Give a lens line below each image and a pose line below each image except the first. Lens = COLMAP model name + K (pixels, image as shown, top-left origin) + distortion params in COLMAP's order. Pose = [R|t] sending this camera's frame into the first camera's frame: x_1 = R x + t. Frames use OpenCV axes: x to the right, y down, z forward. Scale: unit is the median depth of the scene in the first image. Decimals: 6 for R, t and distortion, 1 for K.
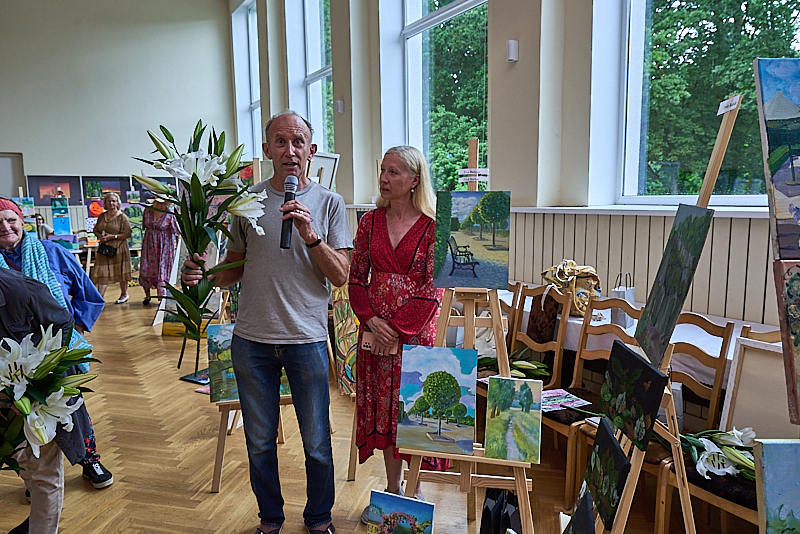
lens RADIAL K [[549.3, 0, 400.0], [0, 549.3, 267.0], [0, 0, 1]] dist [-0.000073, 0.000677]
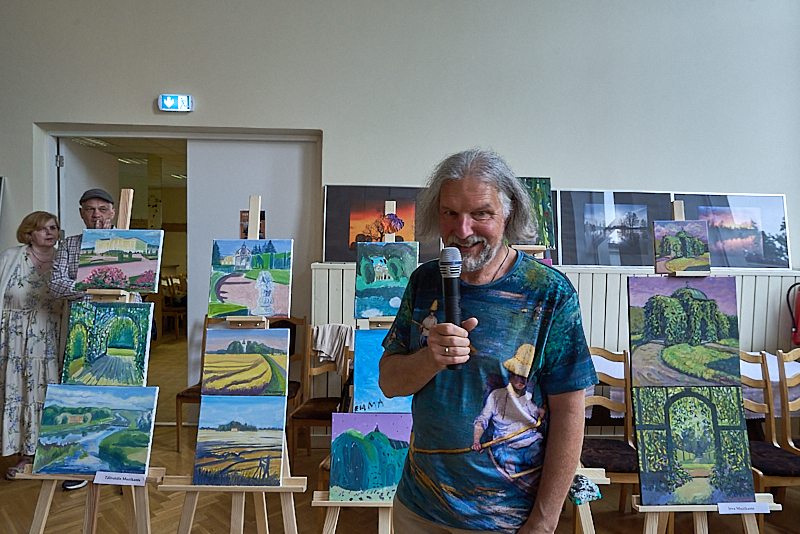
lens RADIAL K [[549.3, 0, 400.0], [0, 549.3, 267.0], [0, 0, 1]] dist [-0.000073, 0.000677]
pose [[0.856705, 0.046345, -0.513720, -0.483382], [-0.093652, 0.993377, -0.066562, -0.098452], [0.507233, 0.105135, 0.855372, 0.783928]]
